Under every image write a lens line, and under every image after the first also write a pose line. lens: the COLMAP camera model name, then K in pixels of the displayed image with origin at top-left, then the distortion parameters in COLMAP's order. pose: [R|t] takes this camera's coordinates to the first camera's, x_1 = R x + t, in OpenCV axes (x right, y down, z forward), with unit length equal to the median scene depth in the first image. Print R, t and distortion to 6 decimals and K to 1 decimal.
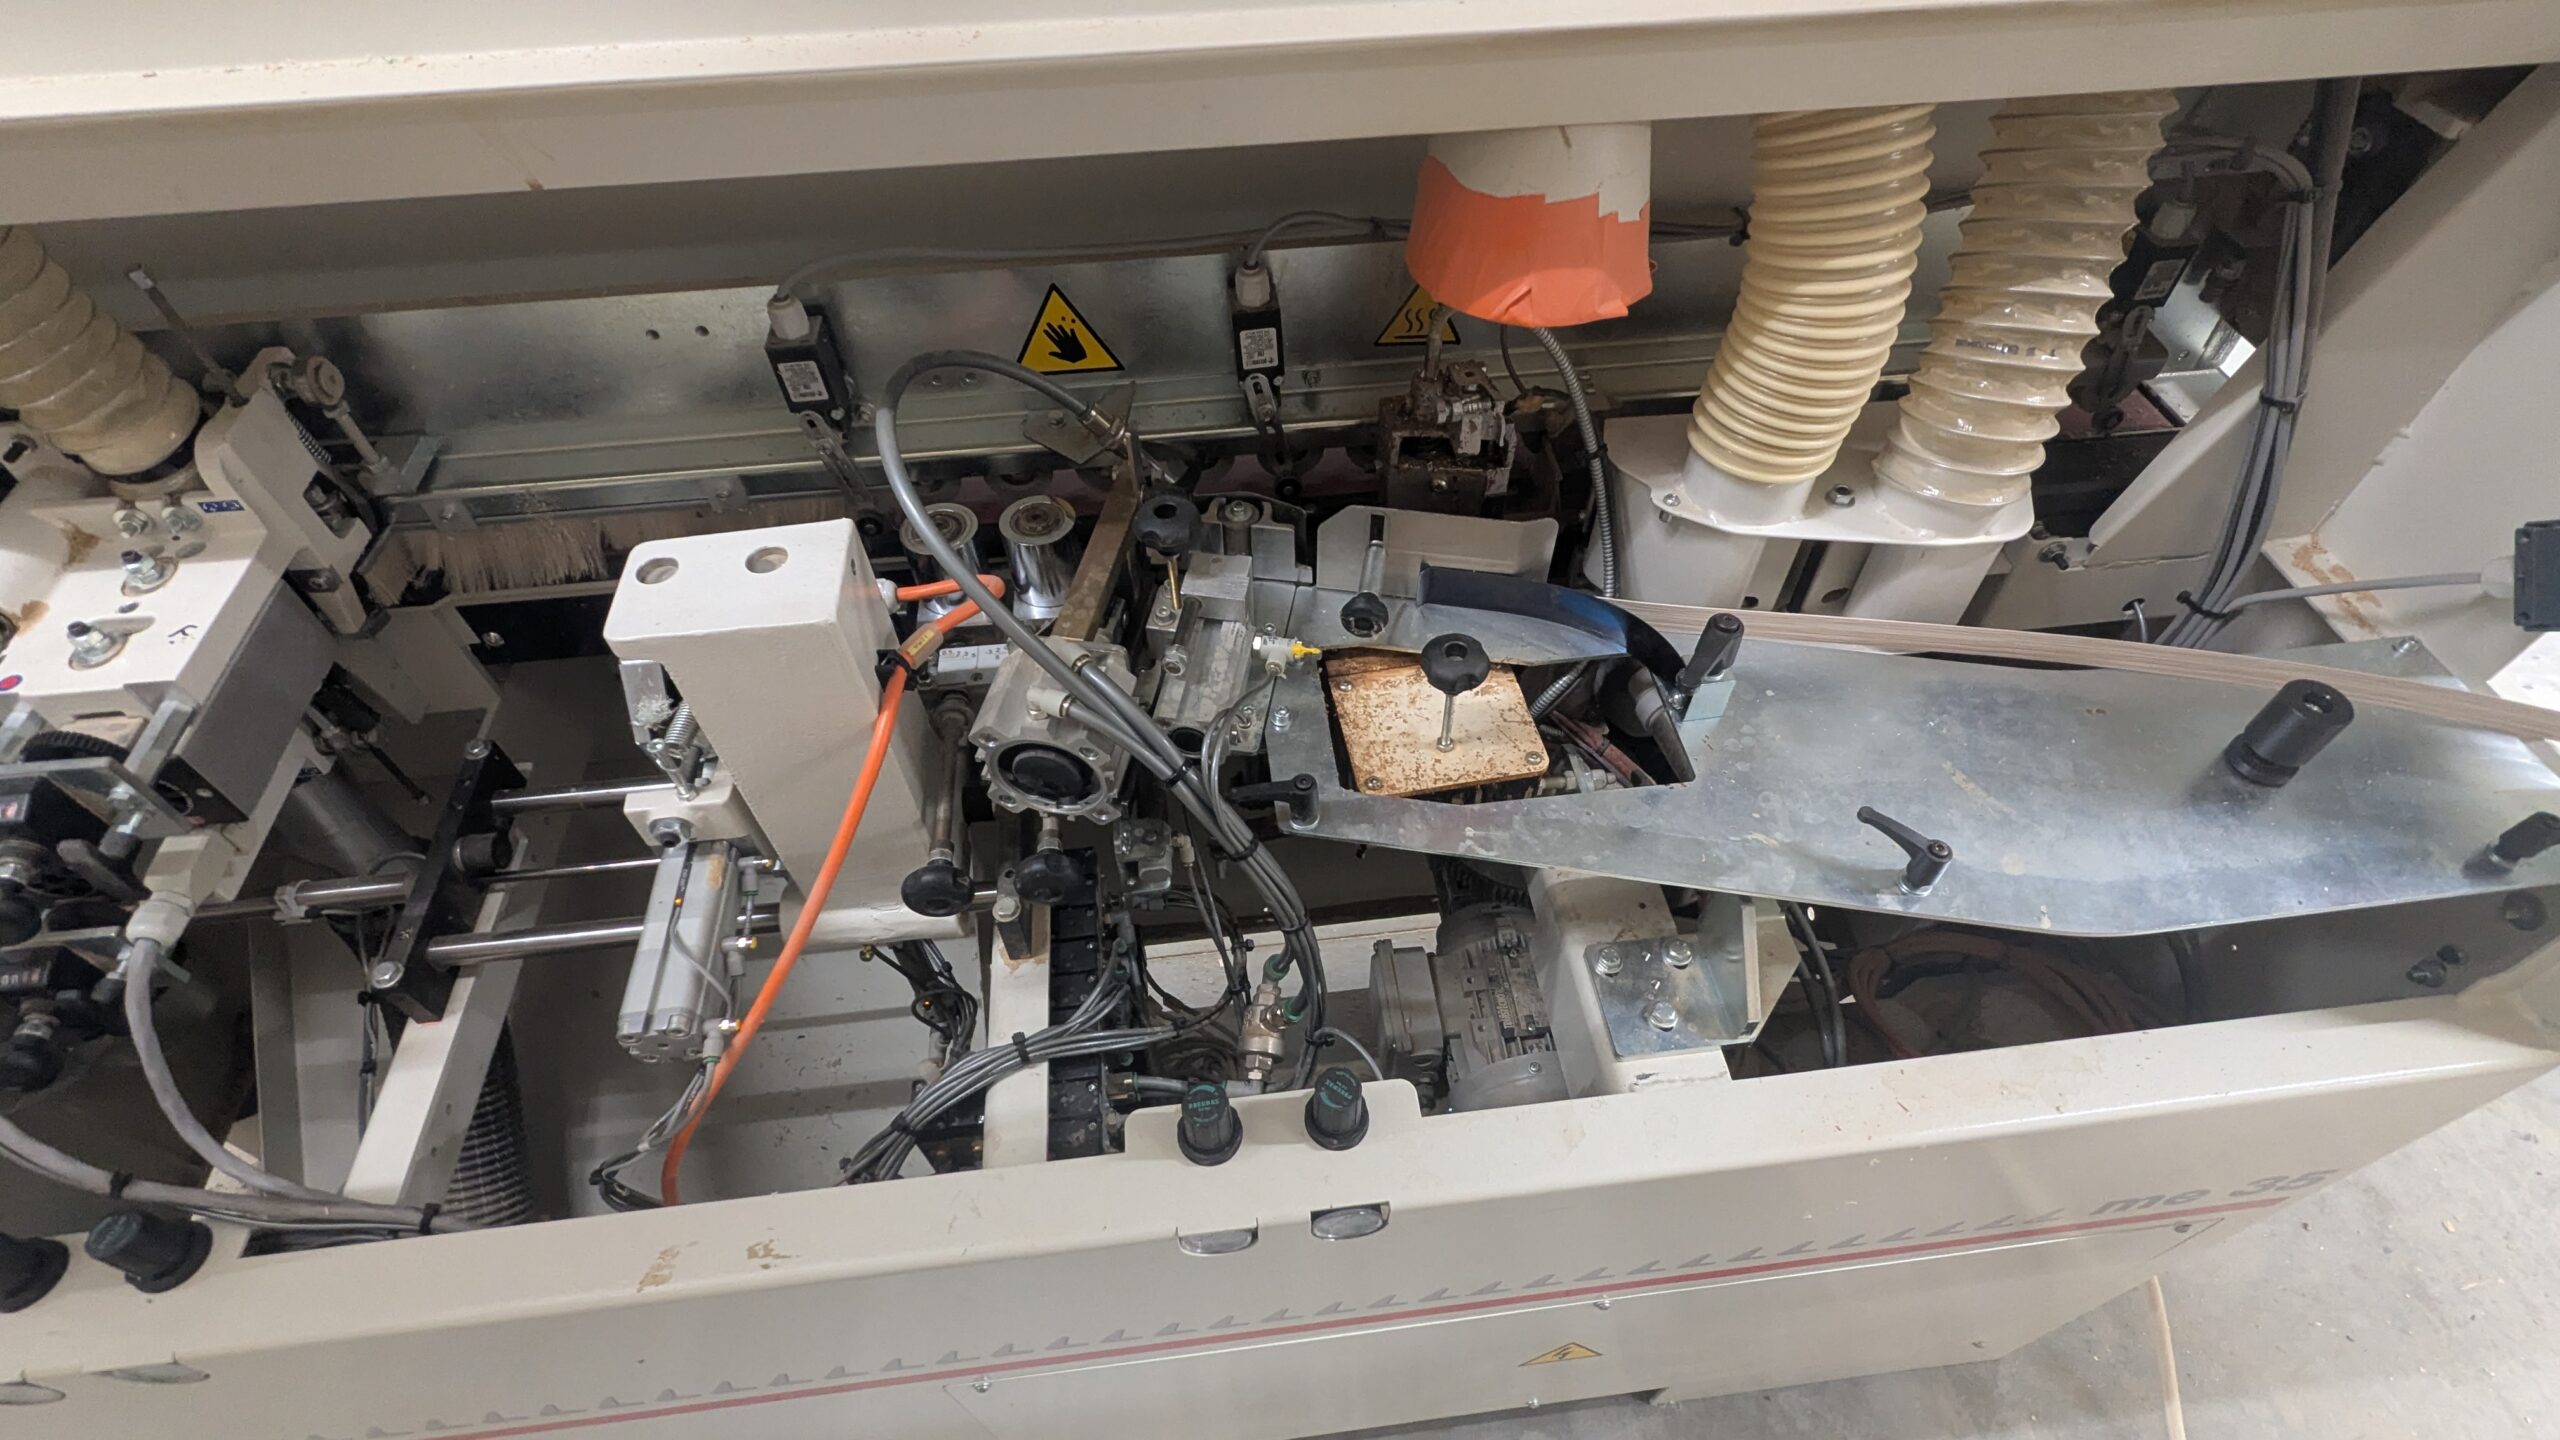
lens RADIAL K [[1213.2, 0, 1287.8], [0, 1213.2, 717.1], [0, 0, 1]] dist [0.000022, 0.004866]
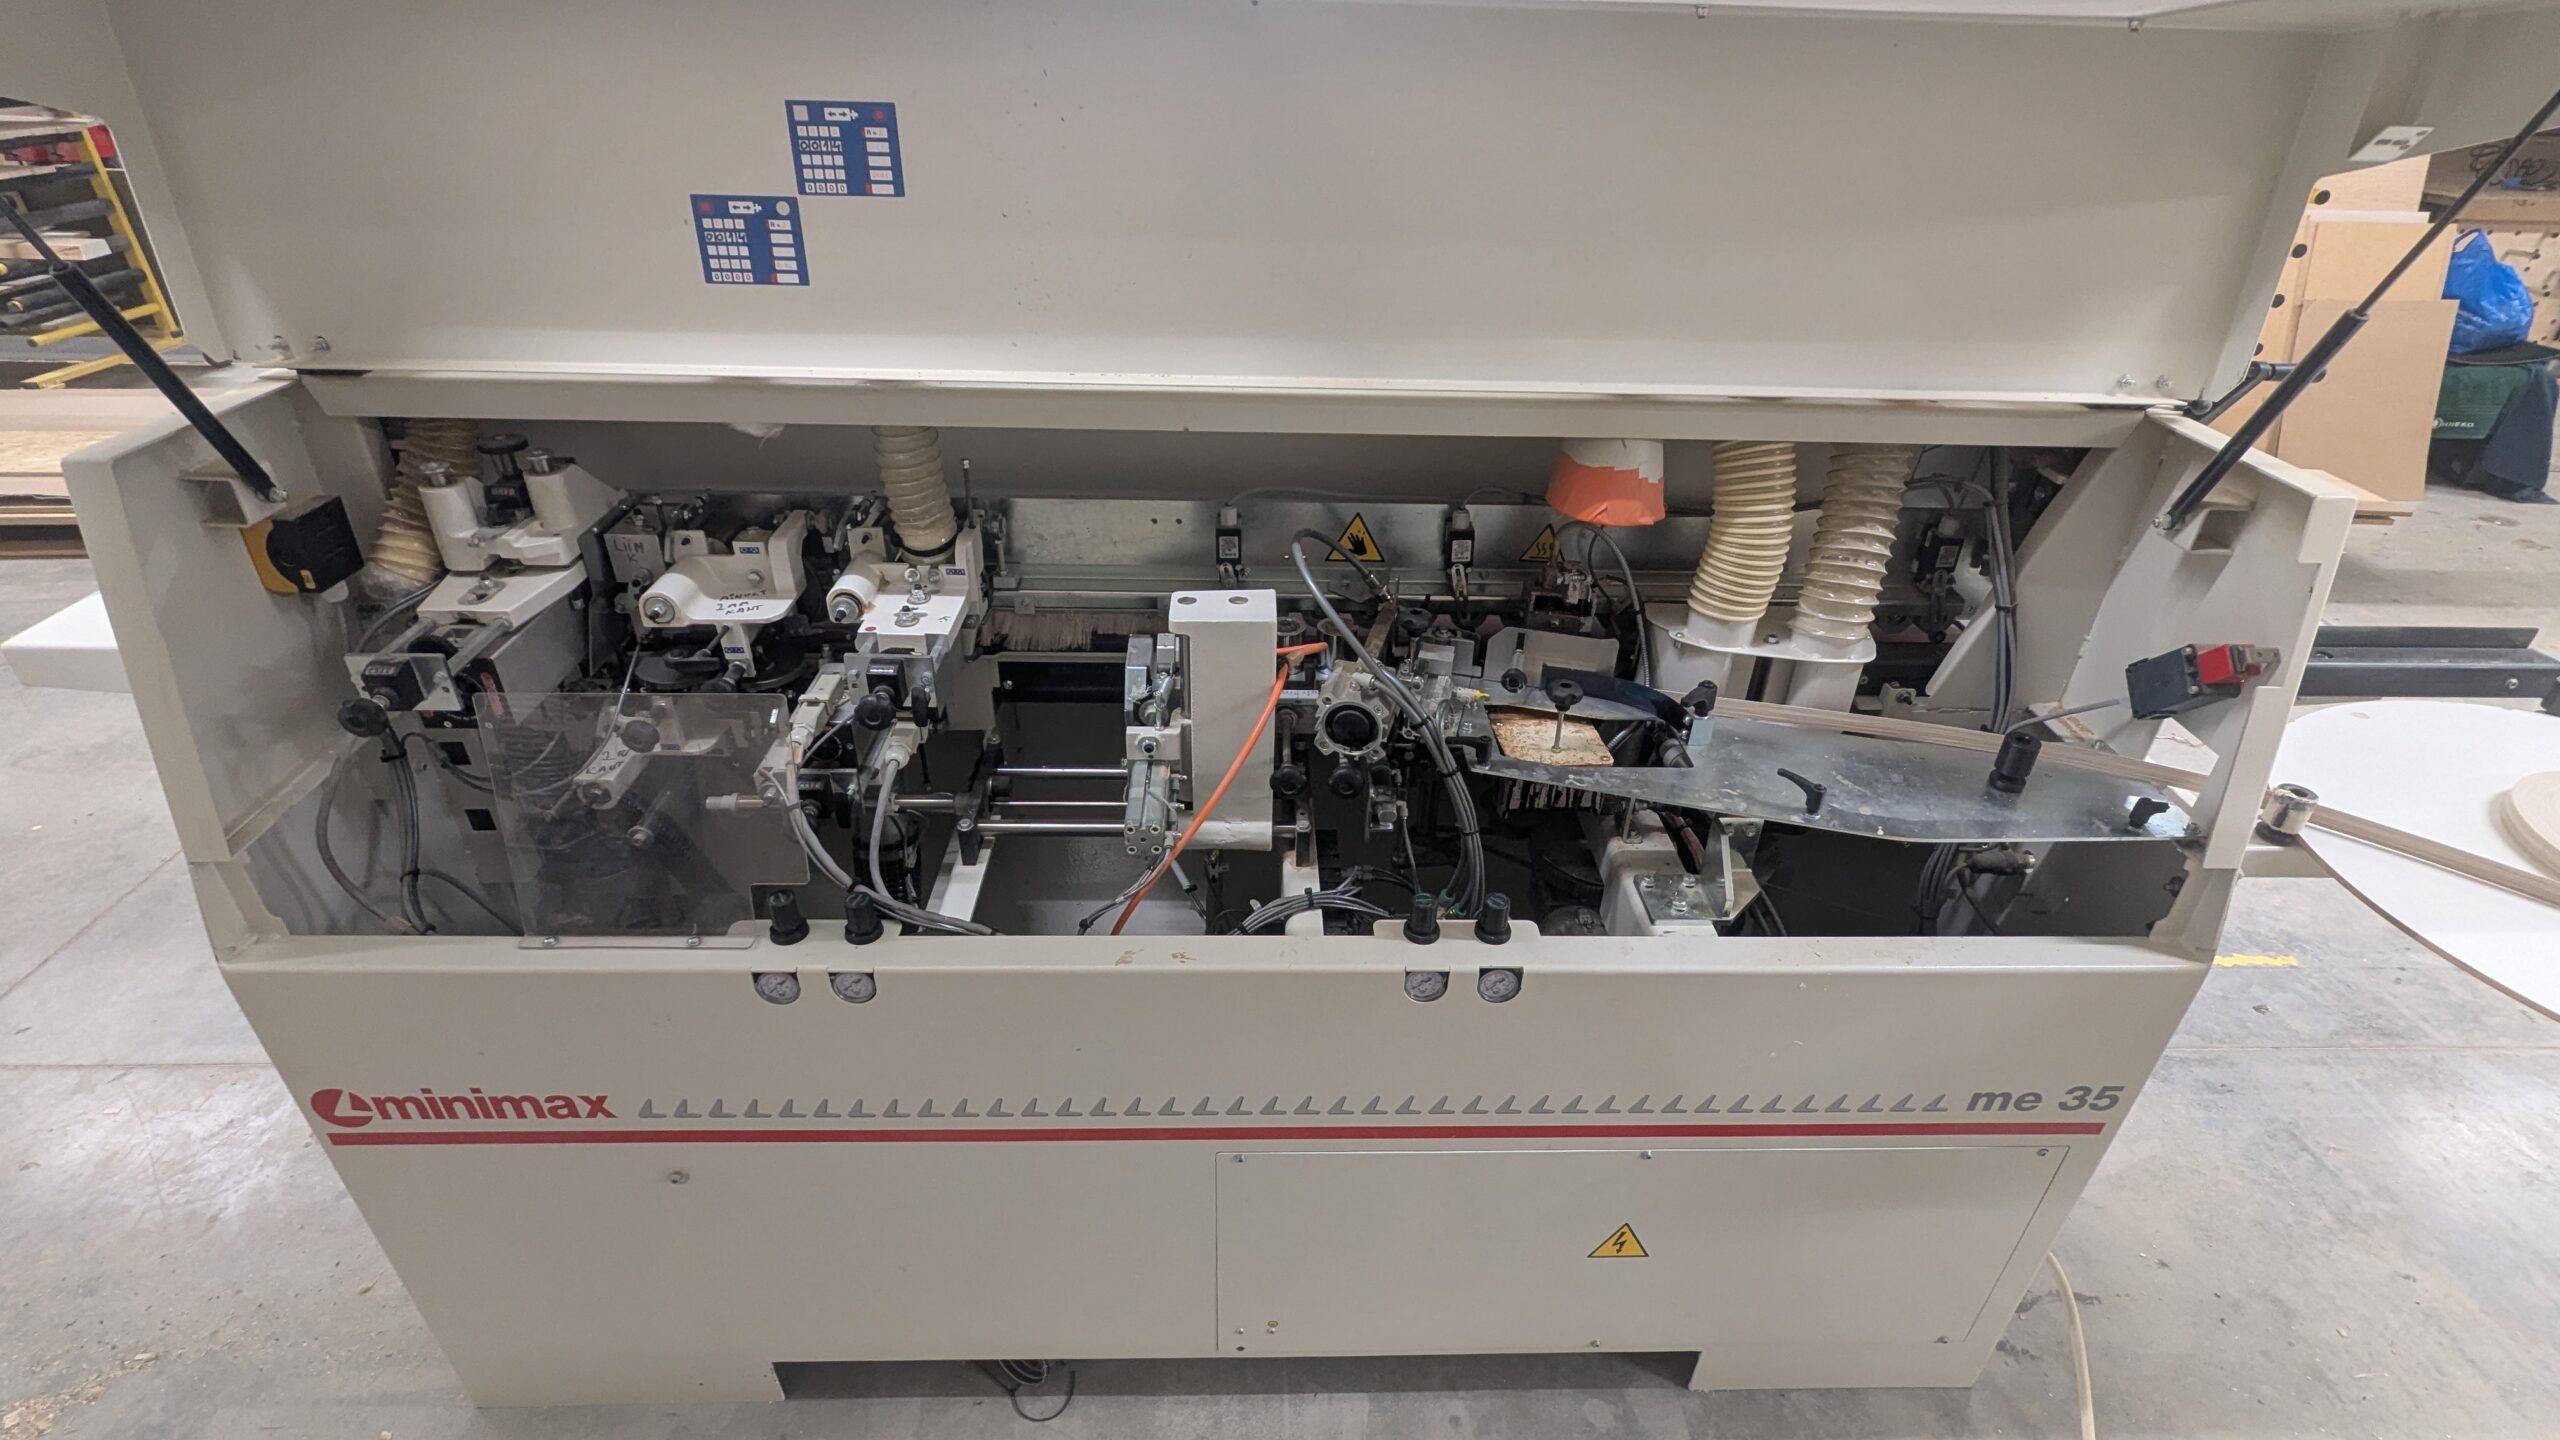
lens RADIAL K [[1222.3, 0, 1280.0], [0, 1222.3, 720.0], [0, 0, 1]] dist [-0.013026, 0.012337]
pose [[0.995228, 0.075732, -0.061525, -0.175495], [-0.091450, 0.943834, -0.317512, 0.606842], [0.034023, 0.321623, 0.946256, -0.772917]]
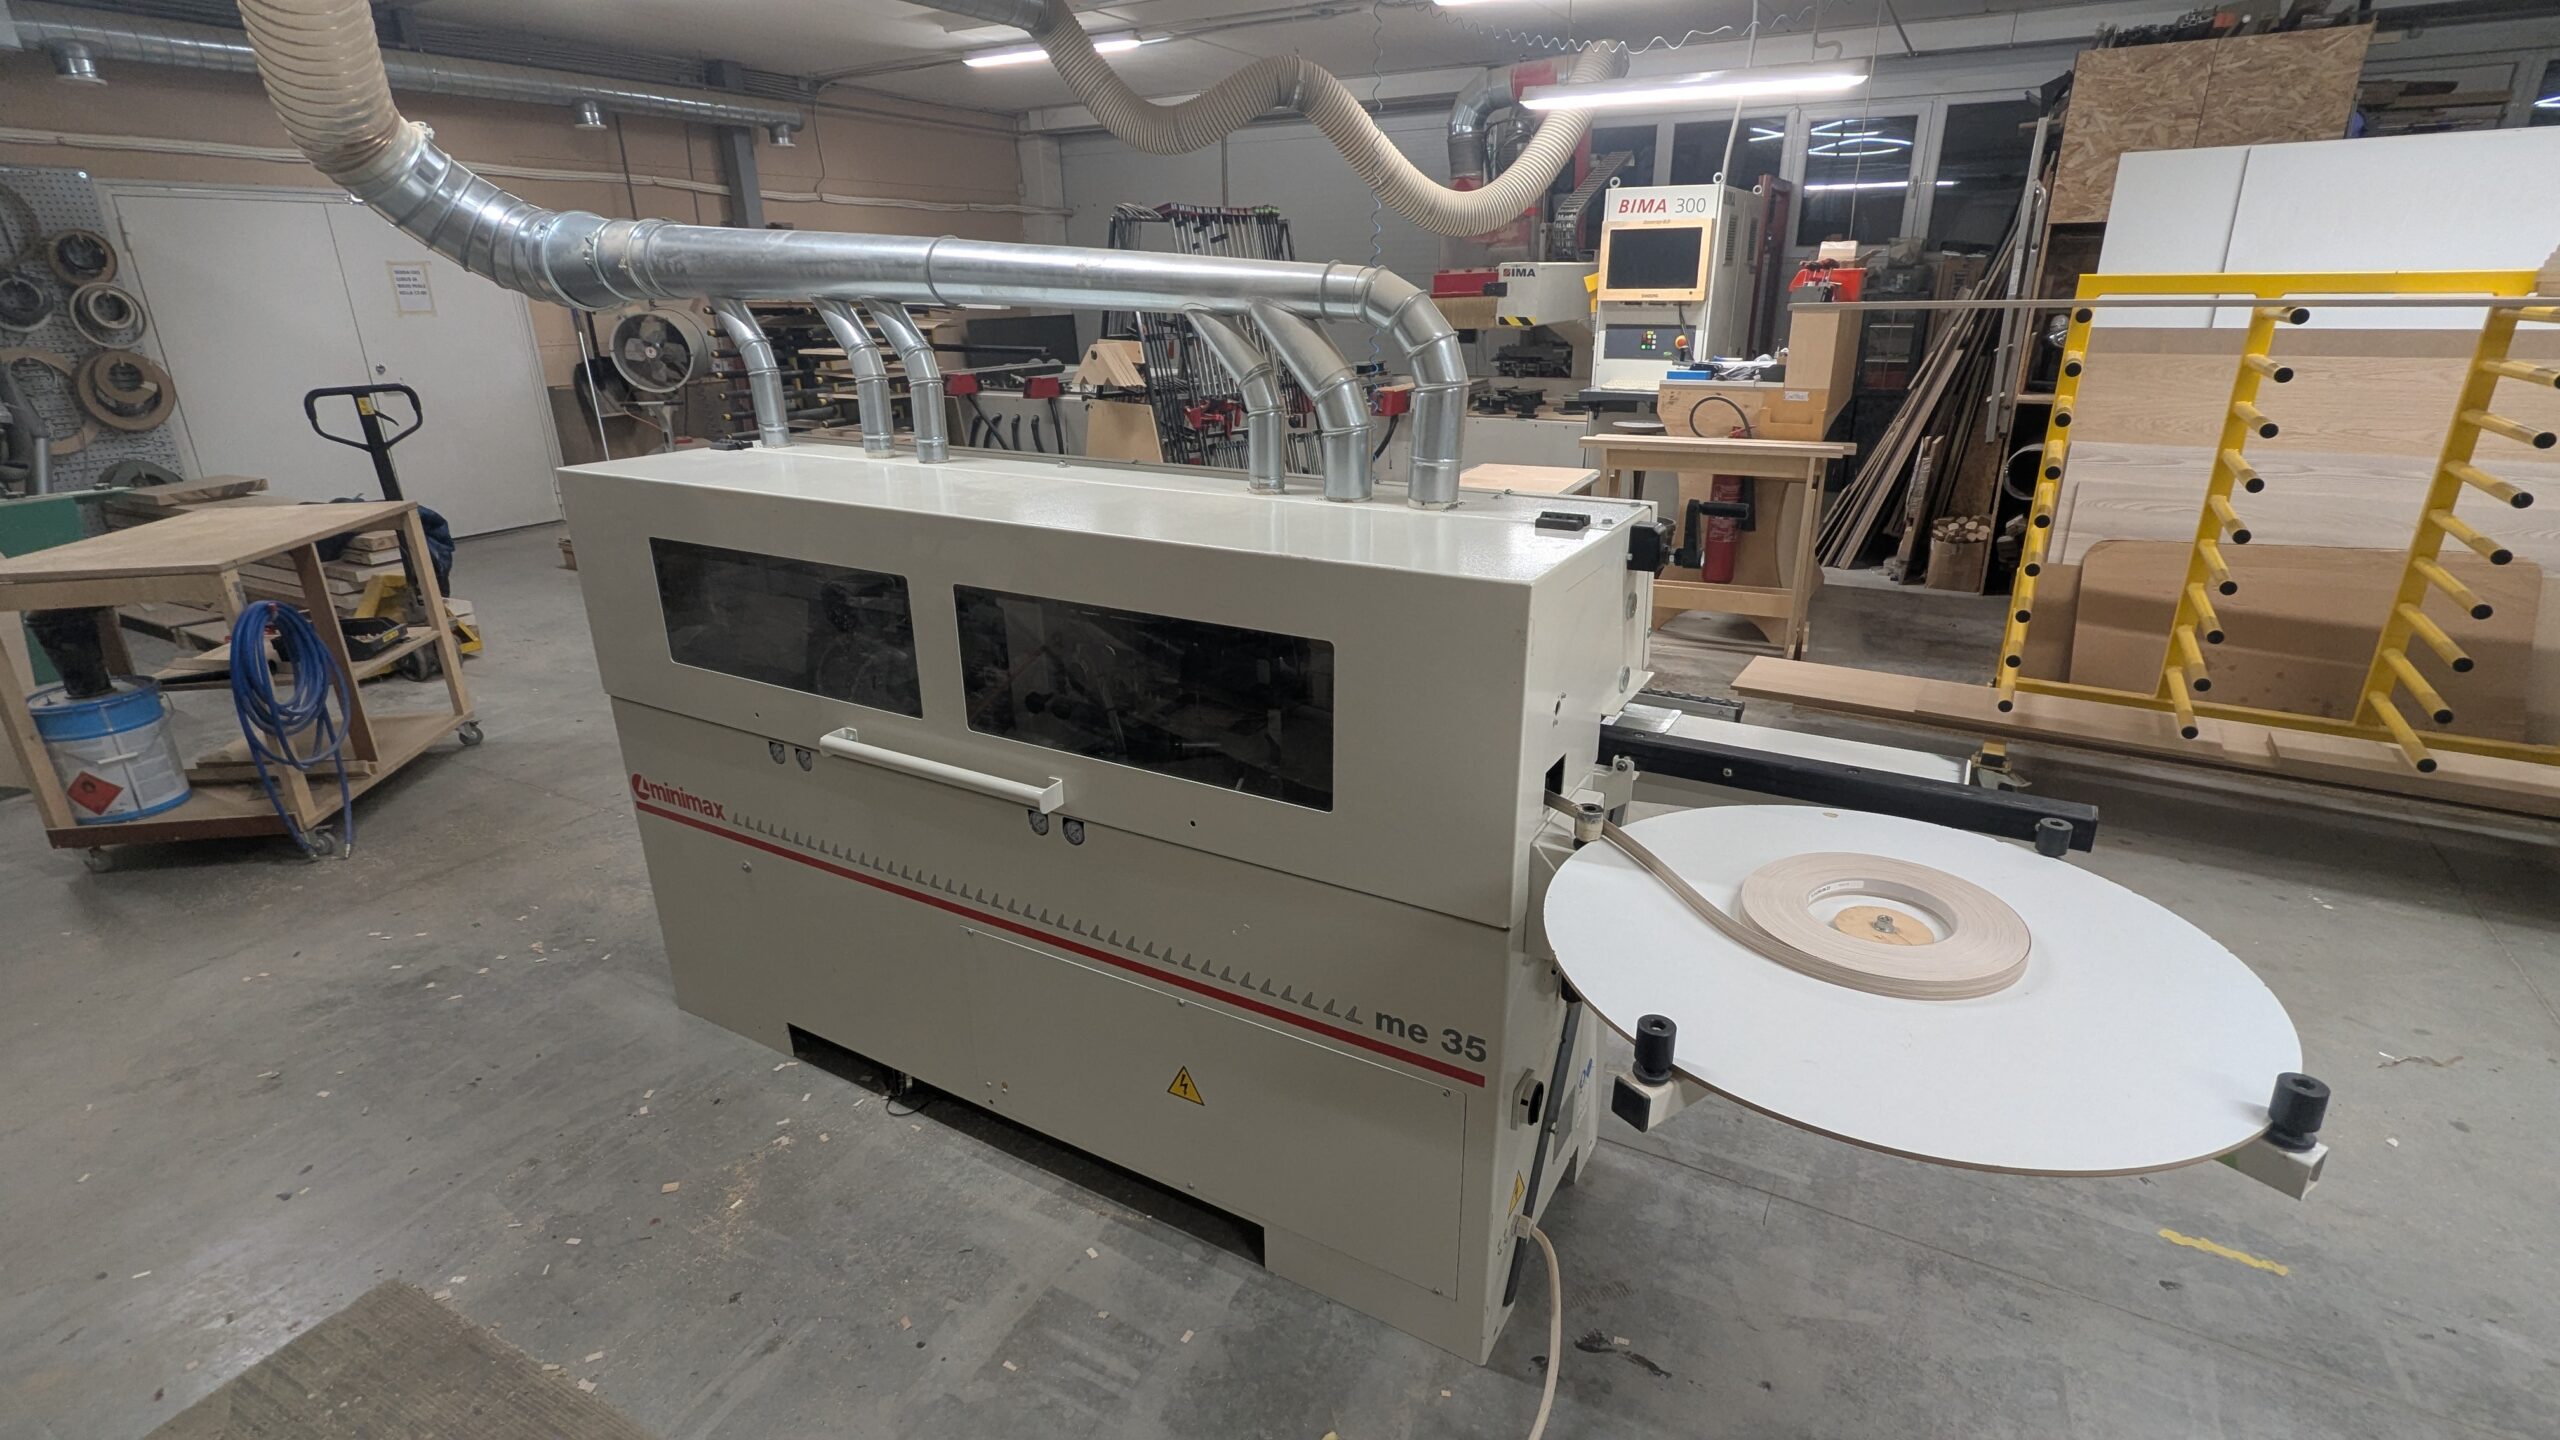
lens RADIAL K [[1213.2, 0, 1287.8], [0, 1213.2, 717.1], [0, 0, 1]] dist [0.000022, 0.004866]
pose [[0.797295, 0.207416, -0.566832, 1.872688], [-0.457952, 0.819625, -0.344229, 0.885115], [0.393191, 0.534035, 0.748470, -1.003189]]
